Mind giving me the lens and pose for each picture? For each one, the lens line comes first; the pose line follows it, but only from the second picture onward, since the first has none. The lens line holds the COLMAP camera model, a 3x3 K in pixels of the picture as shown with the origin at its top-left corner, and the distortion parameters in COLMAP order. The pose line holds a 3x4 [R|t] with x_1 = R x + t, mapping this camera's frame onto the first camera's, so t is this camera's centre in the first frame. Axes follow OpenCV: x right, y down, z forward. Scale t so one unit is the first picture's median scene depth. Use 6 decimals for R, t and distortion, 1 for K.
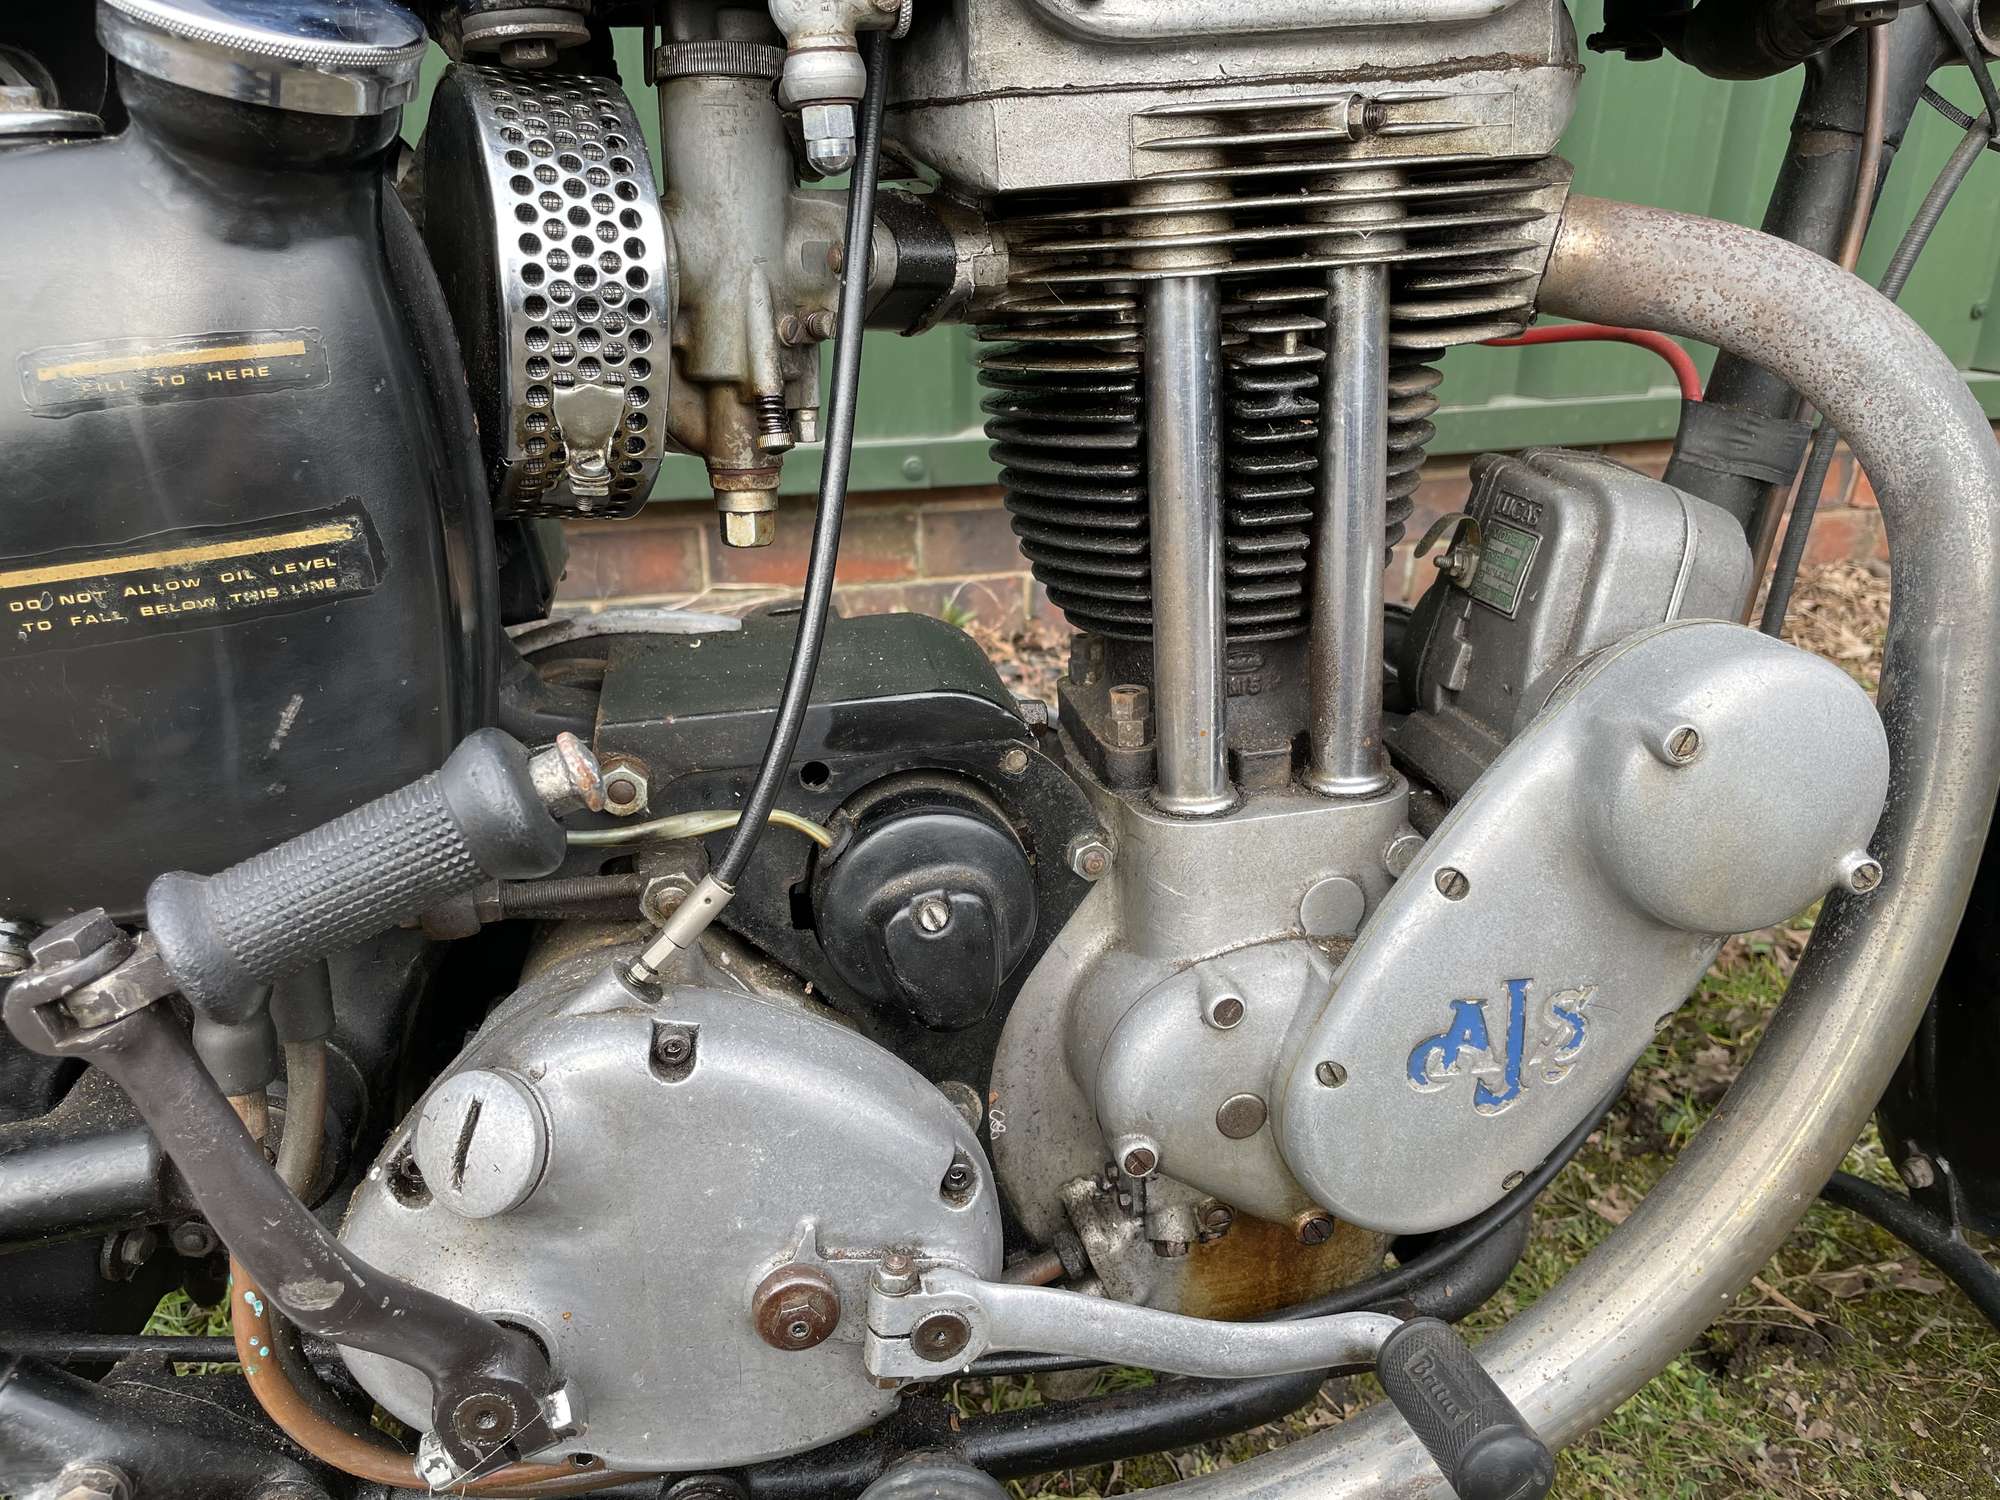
lens RADIAL K [[1539.7, 0, 999.8], [0, 1539.7, 743.4], [0, 0, 1]] dist [0.083666, -0.112588]
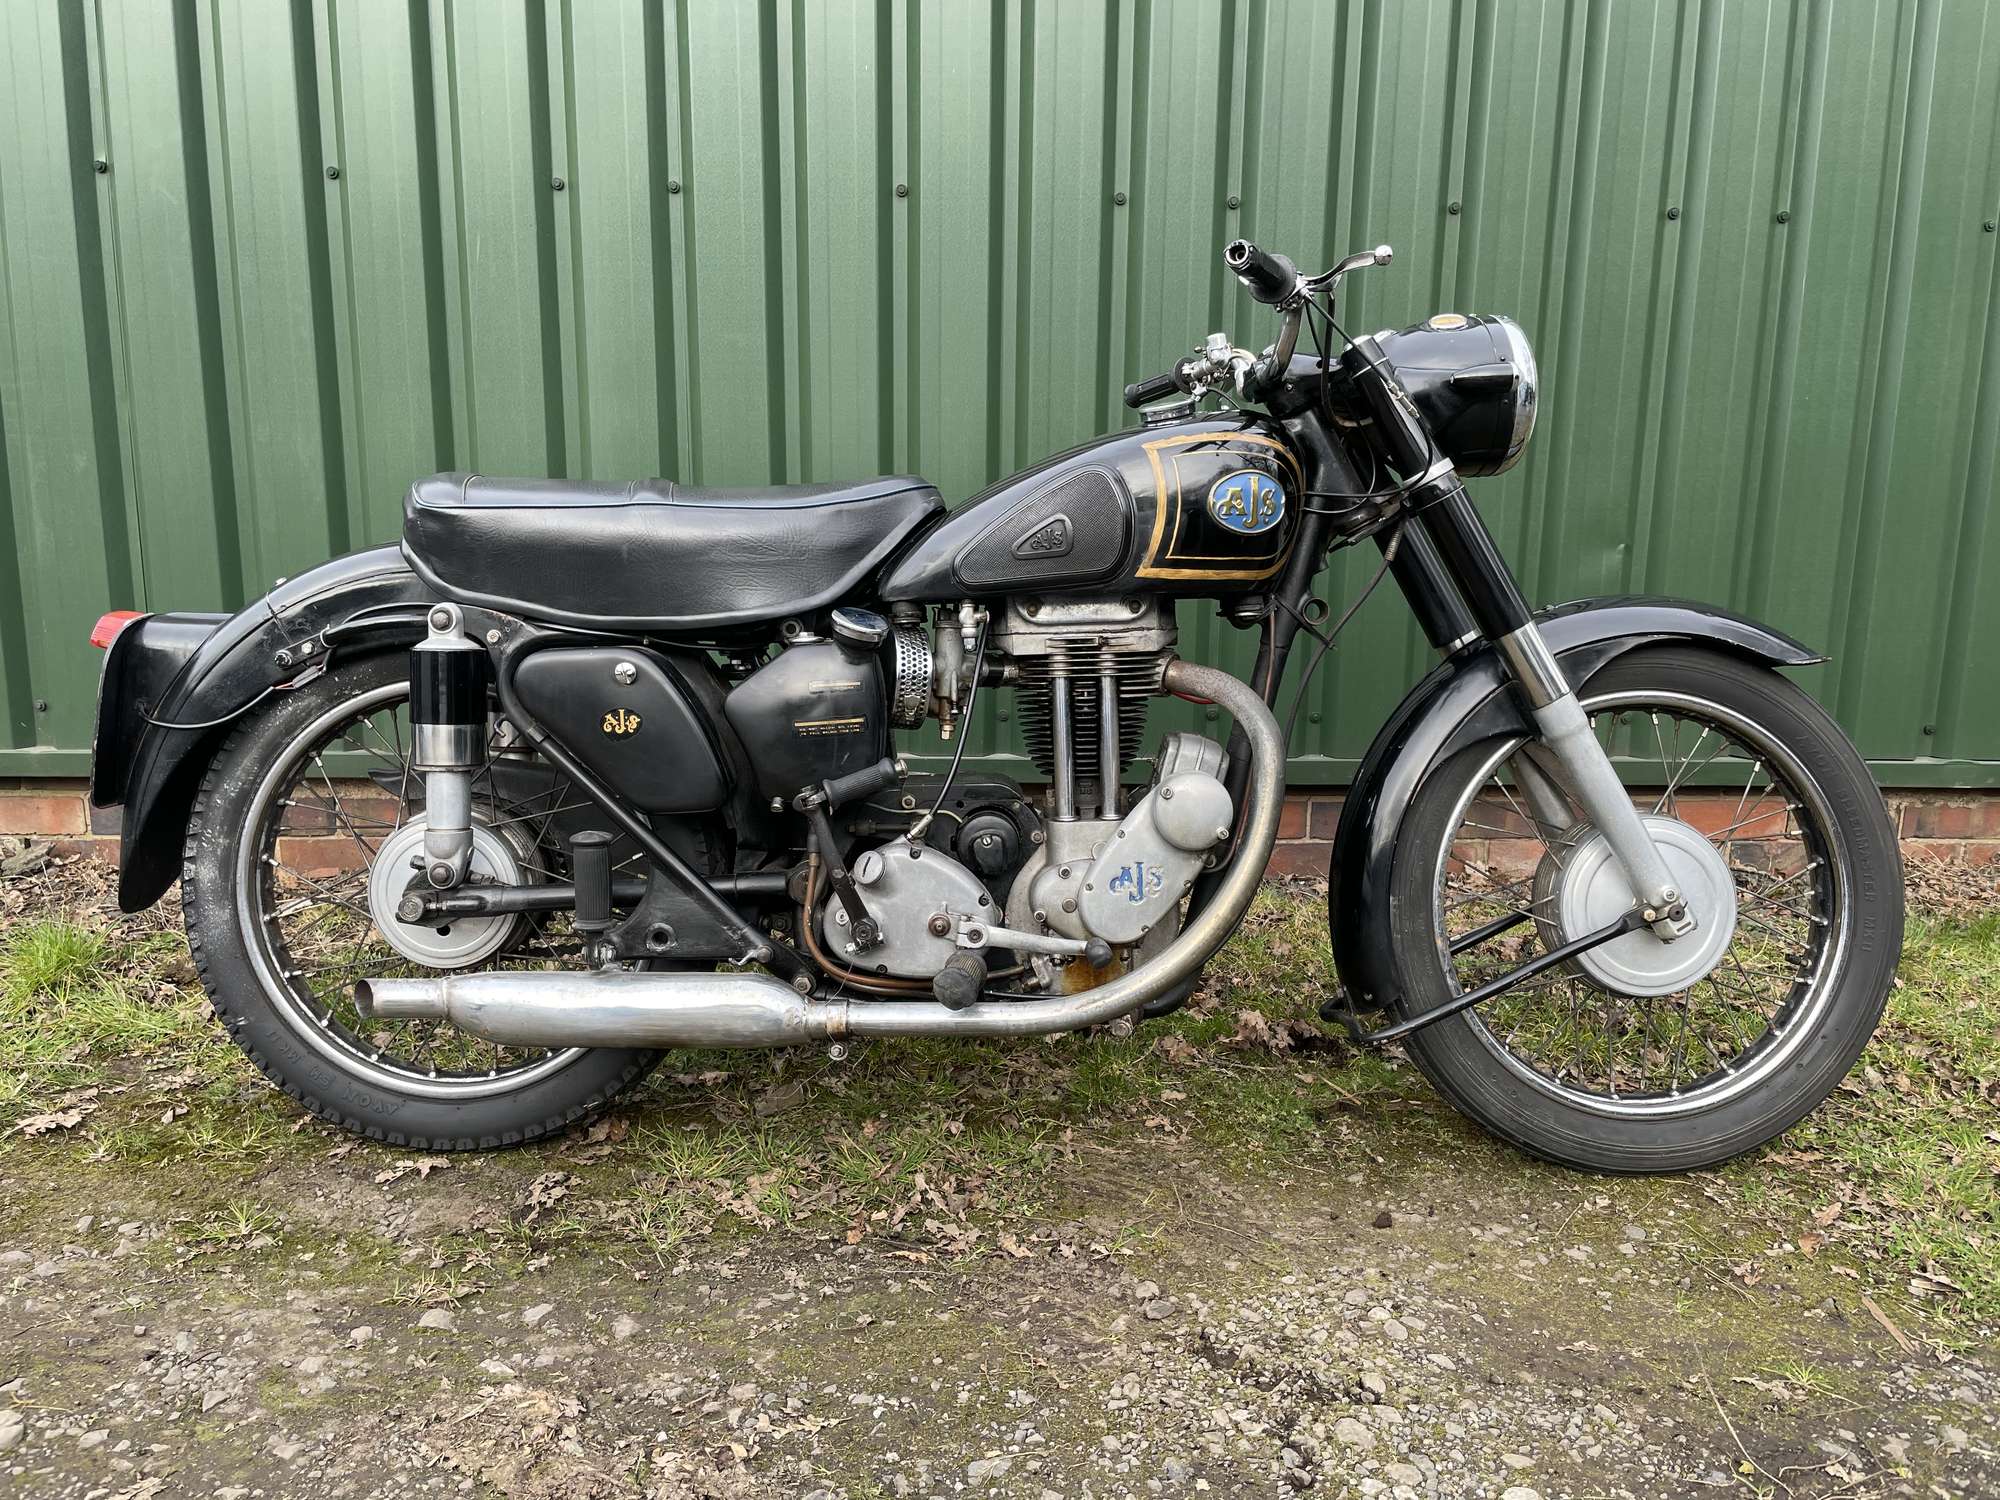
lens RADIAL K [[1539.7, 0, 985.0], [0, 1539.7, 752.1], [0, 0, 1]] dist [0.083666, -0.112588]
pose [[0.981654, 0.046664, -0.184874, 0.683587], [-0.088987, 0.969643, -0.227759, 0.818981], [0.168634, 0.240032, 0.956006, -2.817614]]
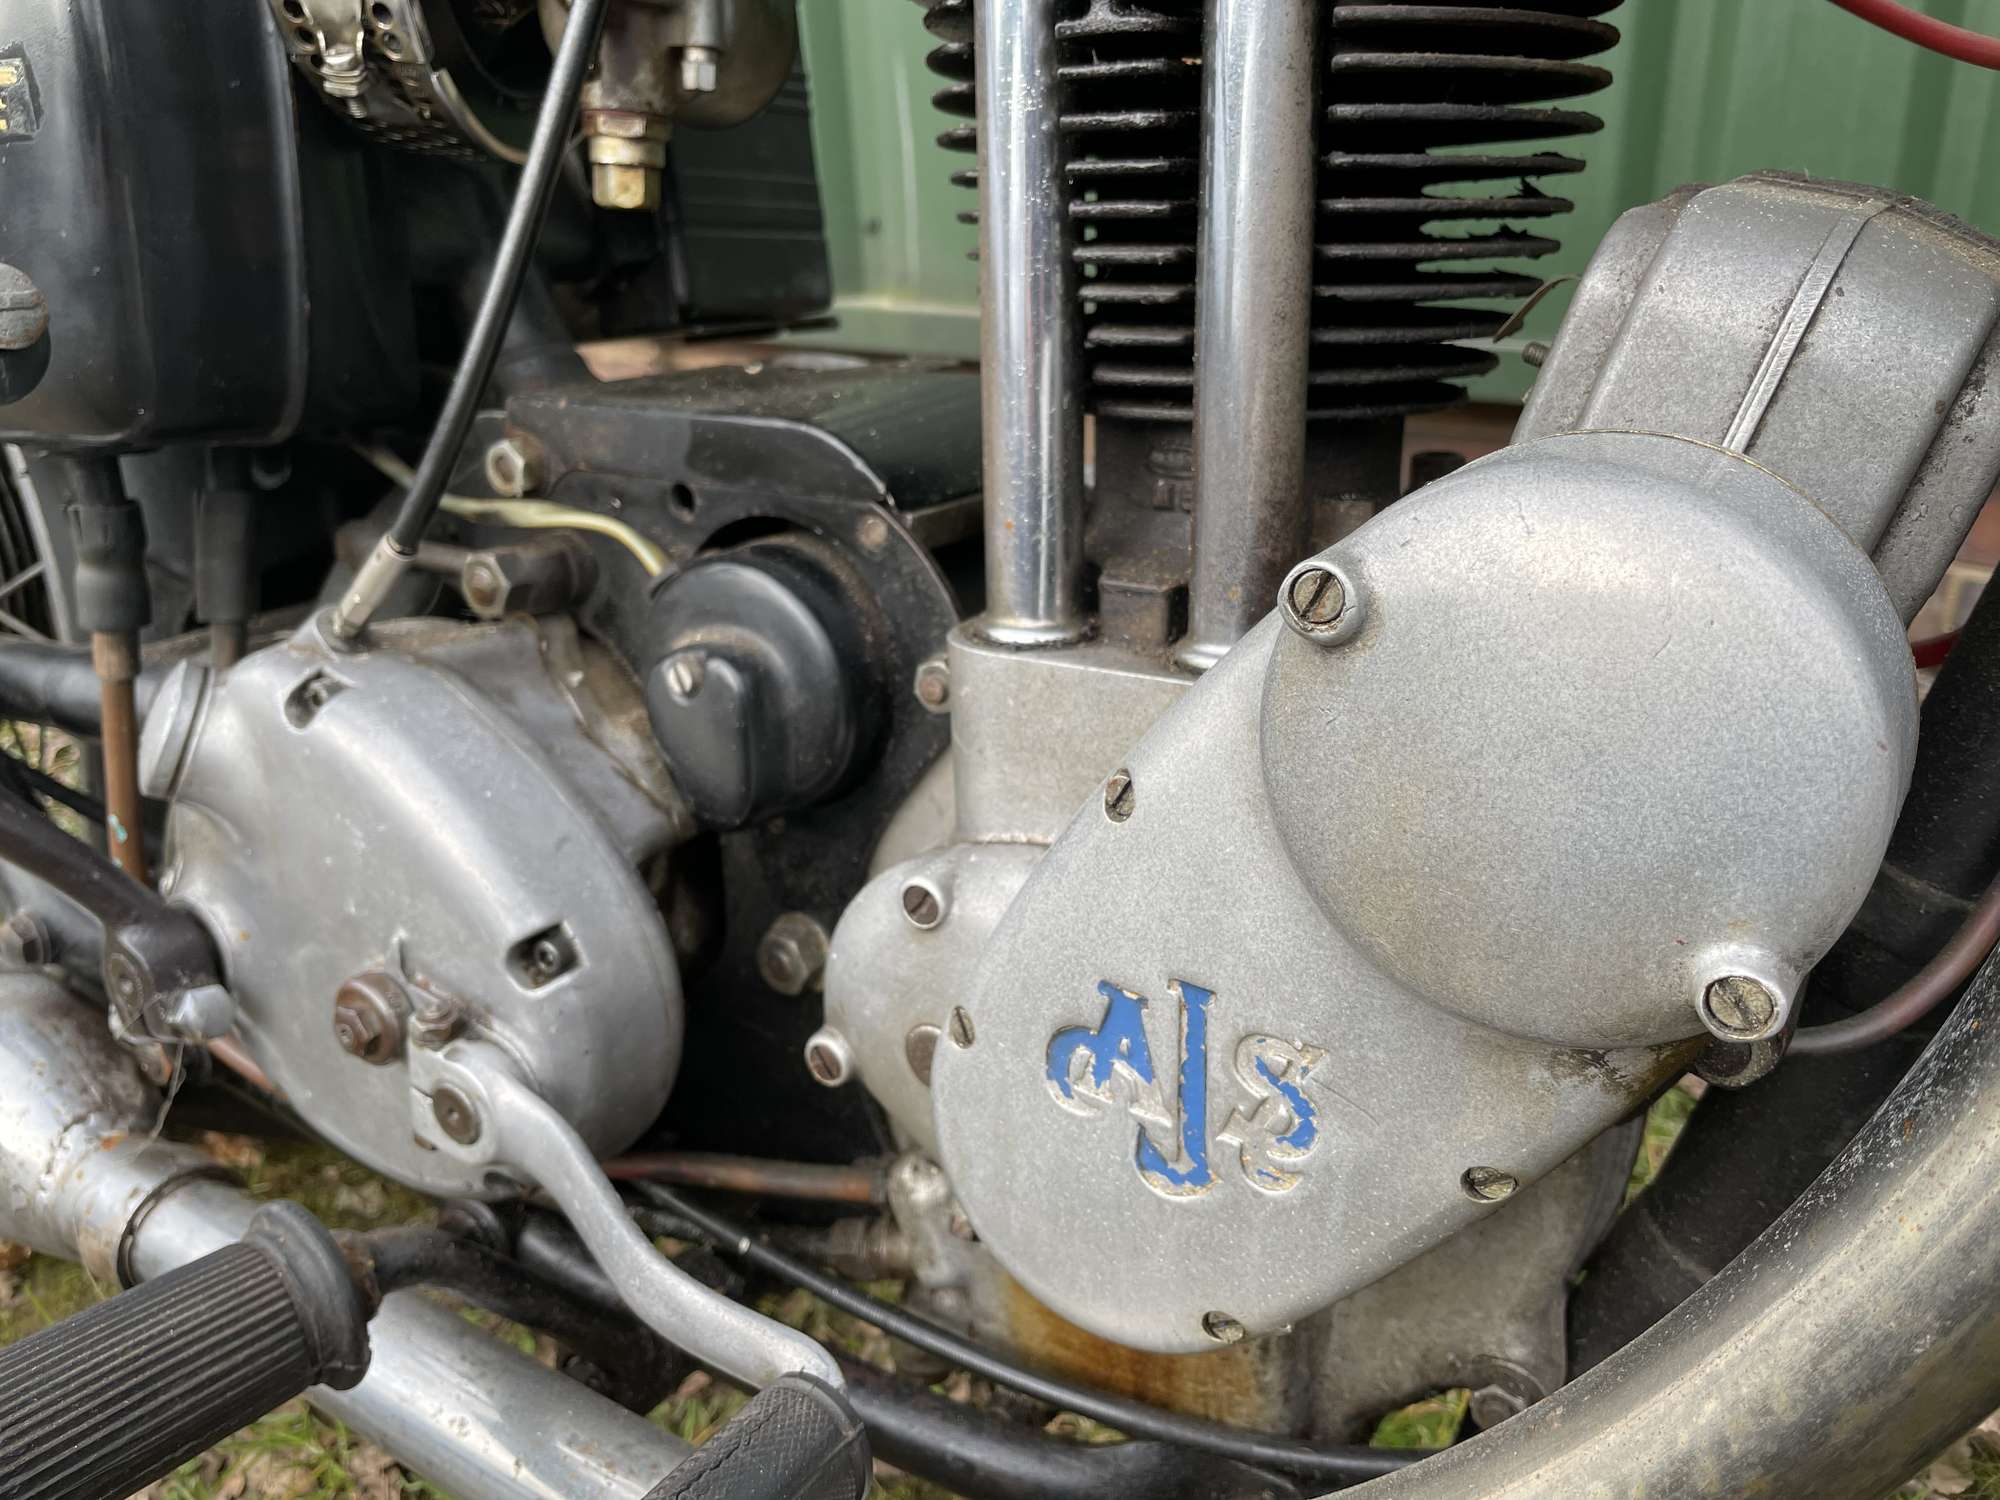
lens RADIAL K [[1539.7, 0, 990.5], [0, 1539.7, 736.8], [0, 0, 1]] dist [0.083666, -0.112588]
pose [[0.729743, 0.257525, -0.633369, 0.674948], [-0.248379, 0.962918, 0.105345, 0.016240], [0.637011, 0.080441, 0.766646, 0.515644]]
